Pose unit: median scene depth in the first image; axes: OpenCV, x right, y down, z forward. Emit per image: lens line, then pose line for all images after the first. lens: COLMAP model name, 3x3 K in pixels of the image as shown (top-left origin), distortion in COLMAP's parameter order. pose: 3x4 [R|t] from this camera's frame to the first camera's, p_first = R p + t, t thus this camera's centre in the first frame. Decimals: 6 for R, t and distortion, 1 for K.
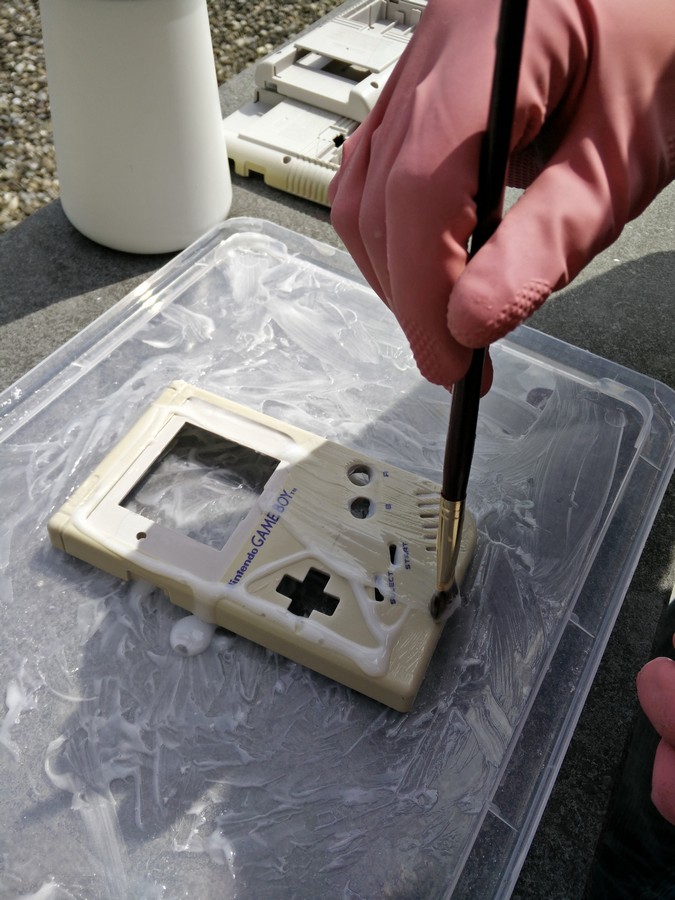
lens RADIAL K [[760.2, 0, 337.5], [0, 760.2, 450.0], [0, 0, 1]] dist [0.005729, -0.047881]
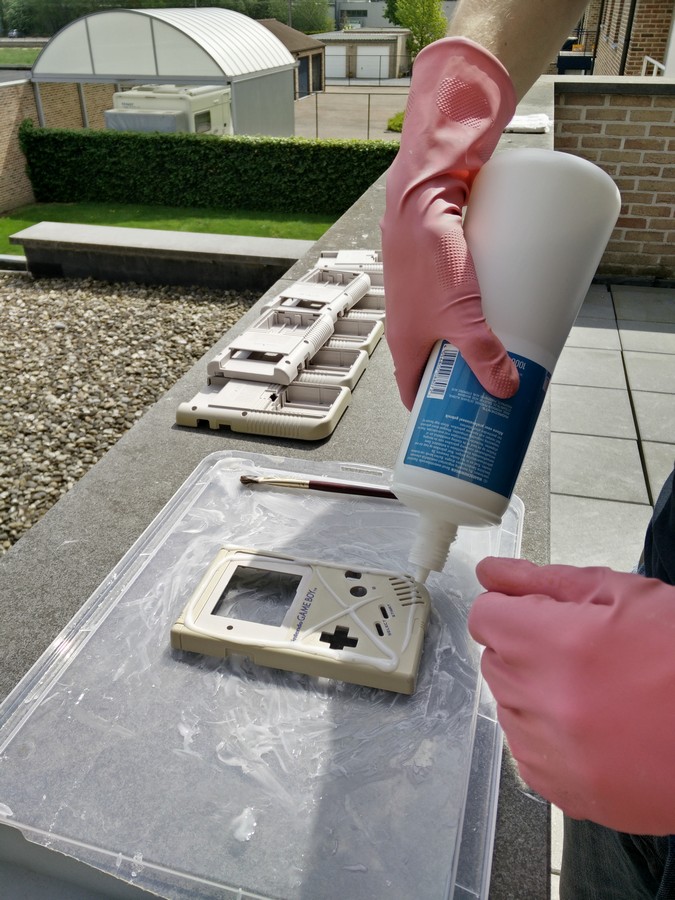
lens RADIAL K [[718.2, 0, 359.8], [0, 718.2, 450.6], [0, 0, 1]] dist [-0.000207, -0.005450]
pose [[0.962035, -0.182443, 0.202986, -0.145633], [0.237459, 0.926160, -0.292988, 0.170584], [-0.134544, 0.330065, 0.934320, -0.371179]]
